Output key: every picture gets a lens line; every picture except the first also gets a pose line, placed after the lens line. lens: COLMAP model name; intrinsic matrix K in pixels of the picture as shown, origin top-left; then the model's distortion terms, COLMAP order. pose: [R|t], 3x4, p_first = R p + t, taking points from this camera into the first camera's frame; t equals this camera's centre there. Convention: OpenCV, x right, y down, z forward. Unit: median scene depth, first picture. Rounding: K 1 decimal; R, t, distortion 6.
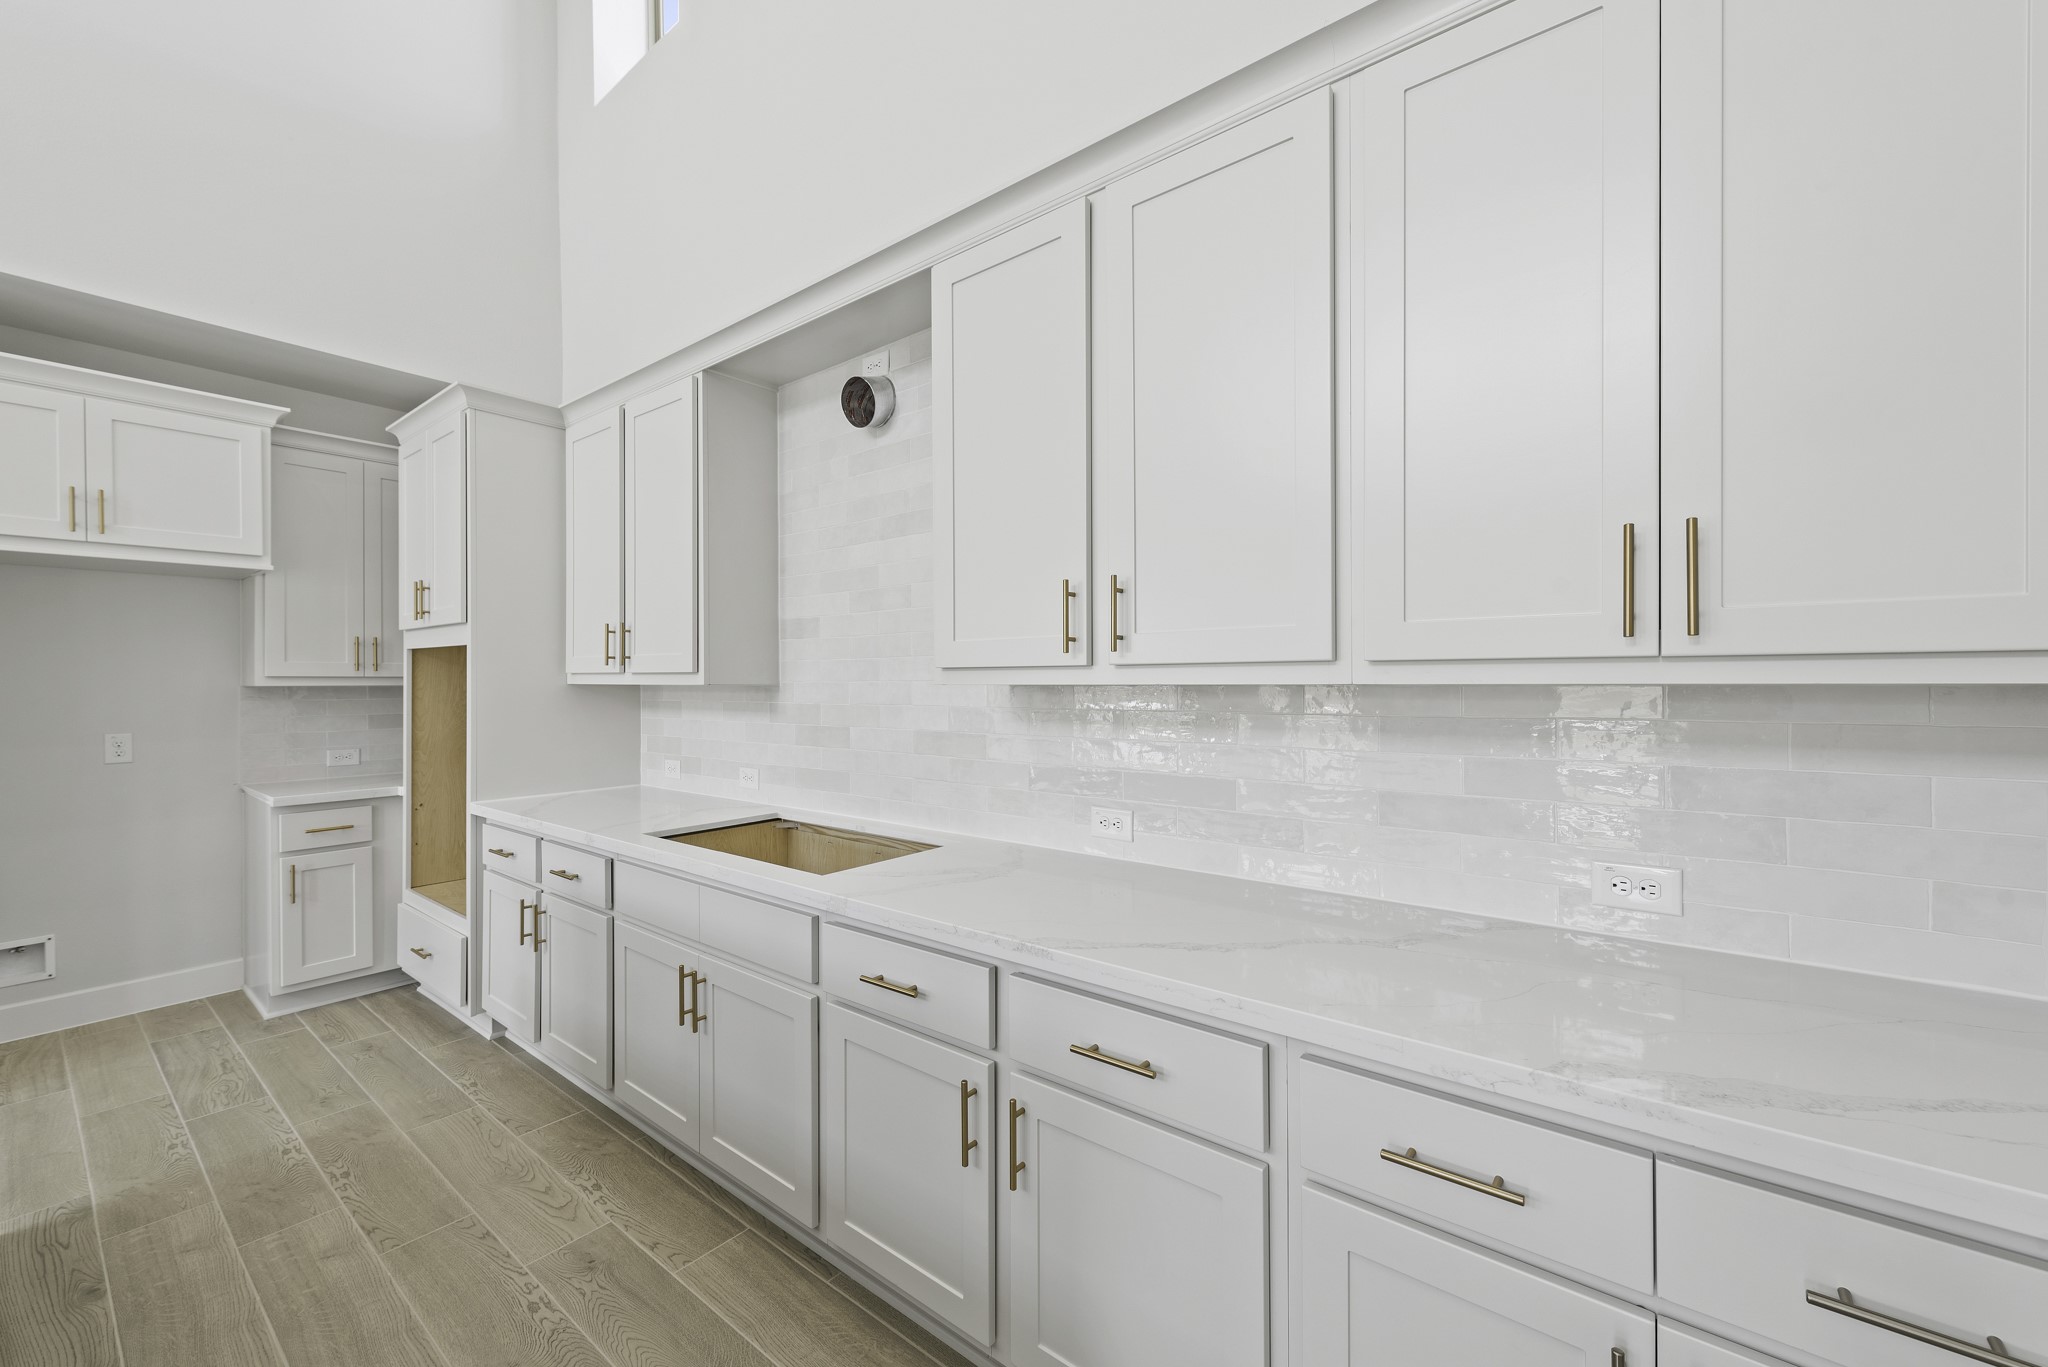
lens RADIAL K [[805.4, 0, 1012.9], [0, 805.4, 682.9], [0, 0, 1]] dist [0.007962, -0.003230]
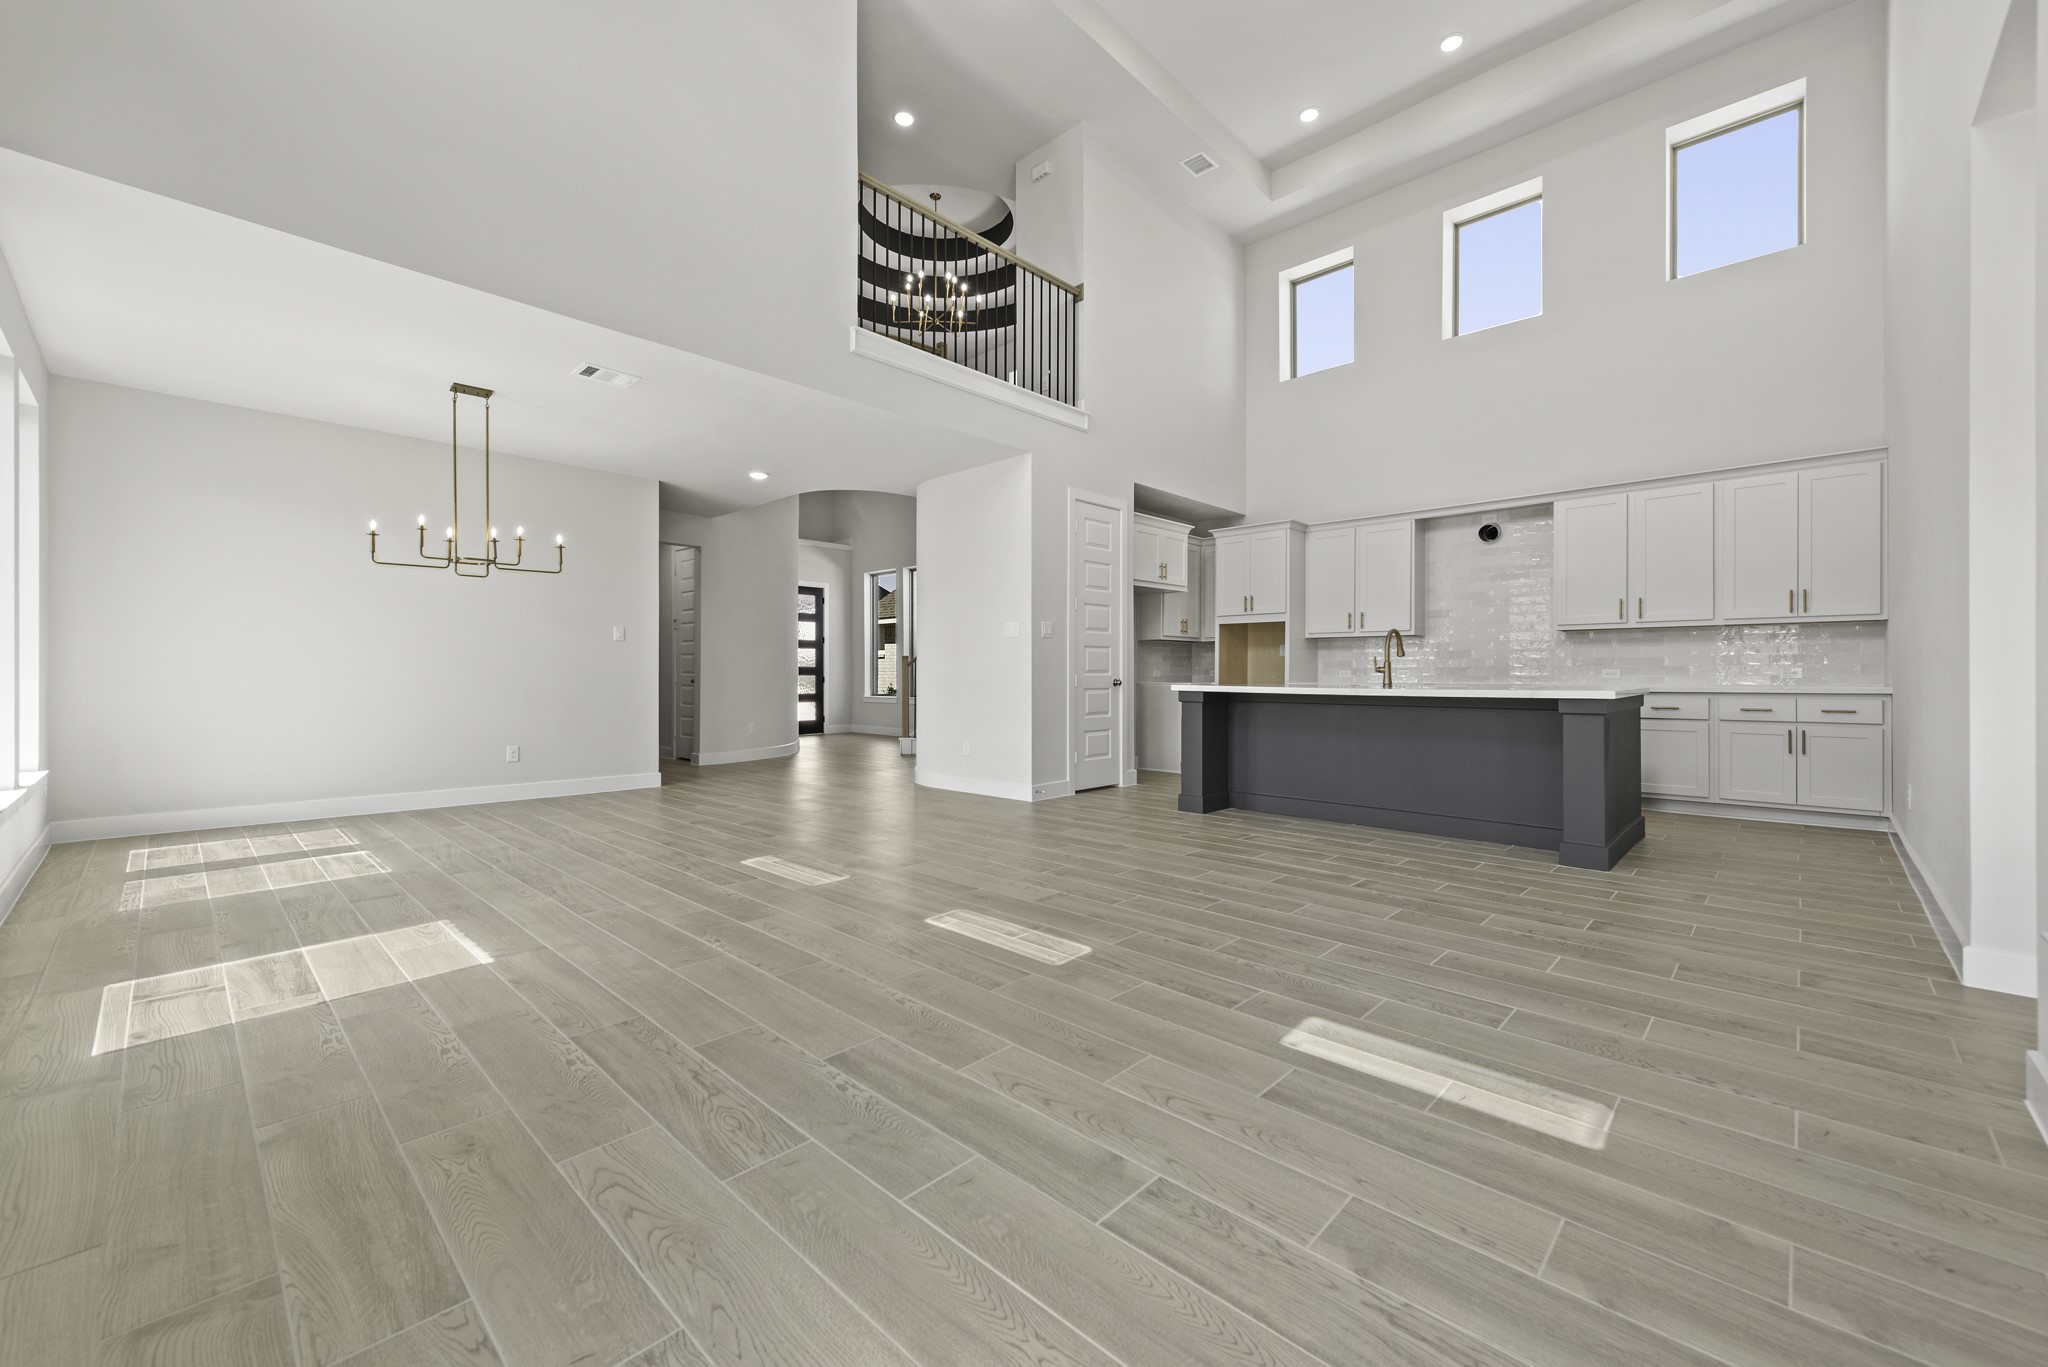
lens RADIAL K [[805.4, 0, 1020.4], [0, 805.4, 676.4], [0, 0, 1]] dist [0.007962, -0.003230]
pose [[0.995248, 0.004743, -0.097262, -1.382945], [-0.004853, 0.999988, -0.000892, 0.145069], [0.097256, 0.001359, 0.995258, -1.758926]]
